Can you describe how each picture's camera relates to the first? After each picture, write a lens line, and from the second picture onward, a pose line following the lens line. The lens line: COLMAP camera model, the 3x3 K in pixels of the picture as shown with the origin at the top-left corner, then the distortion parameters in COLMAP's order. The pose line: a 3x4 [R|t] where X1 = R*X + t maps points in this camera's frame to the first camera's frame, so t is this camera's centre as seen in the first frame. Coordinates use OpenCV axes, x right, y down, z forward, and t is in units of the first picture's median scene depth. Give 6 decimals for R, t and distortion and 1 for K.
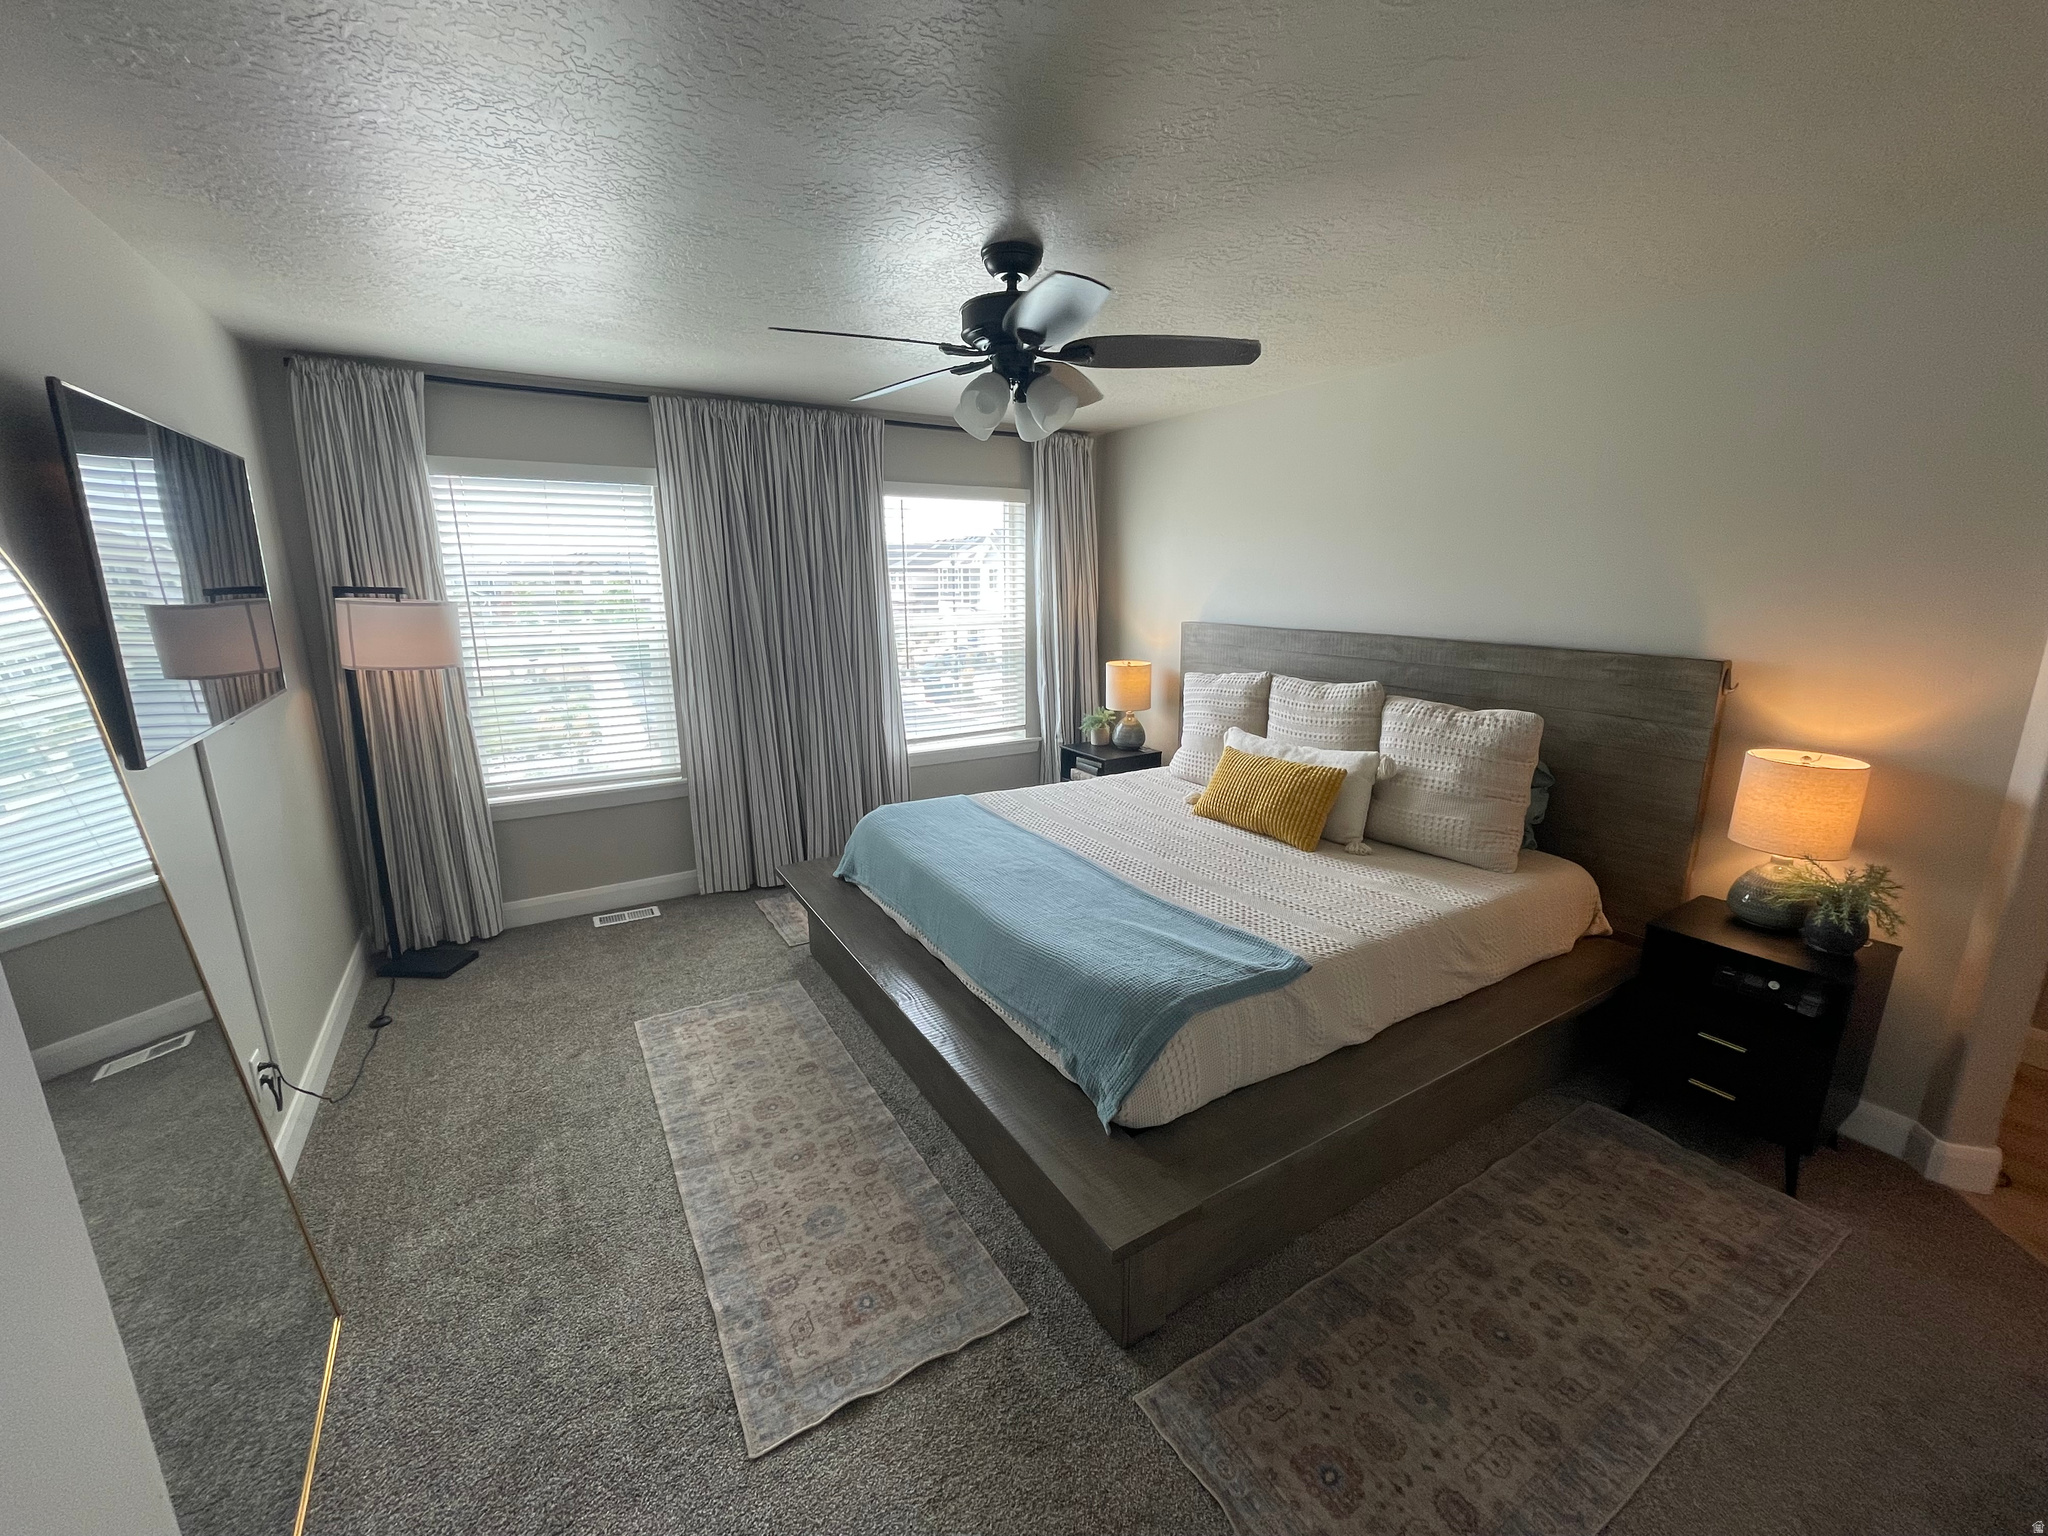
lens RADIAL K [[824.7, 0, 1019.1], [0, 824.7, 763.8], [0, 0, 1]] dist [-0.002416, -0.000069]
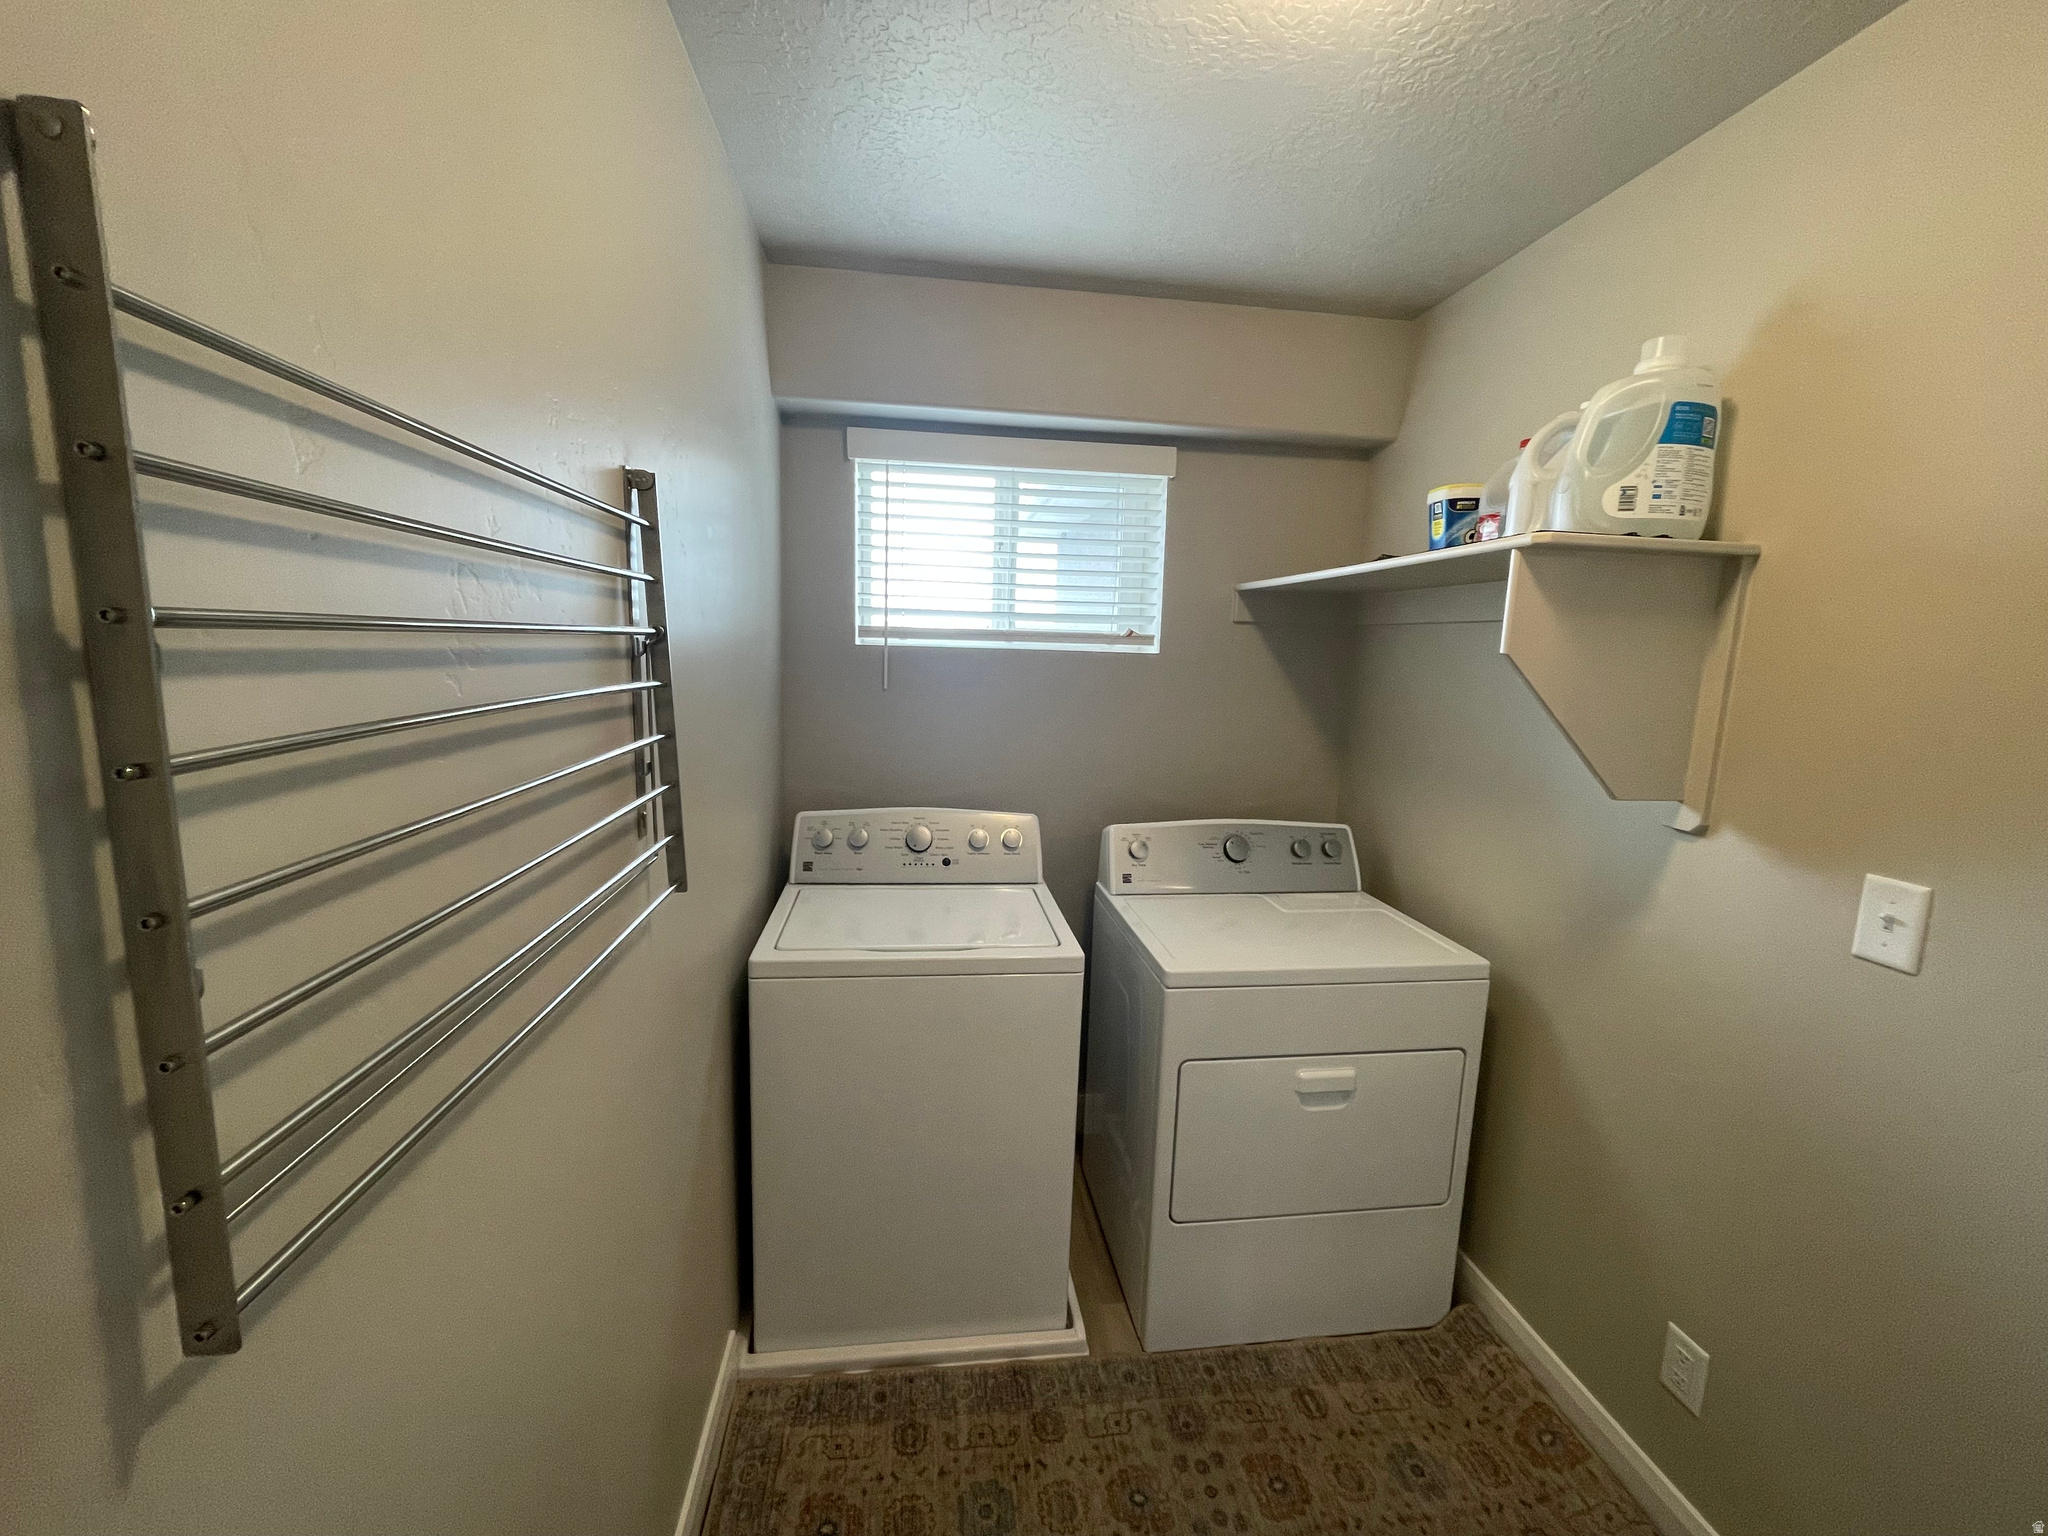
lens RADIAL K [[824.7, 0, 1019.1], [0, 824.7, 763.8], [0, 0, 1]] dist [-0.002416, -0.000069]
pose [[-0.402987, 0.119405, -0.907383, 0.257268], [-0.248617, 0.939887, 0.234099, -0.175158], [0.880790, 0.319930, -0.349076, 0.869862]]
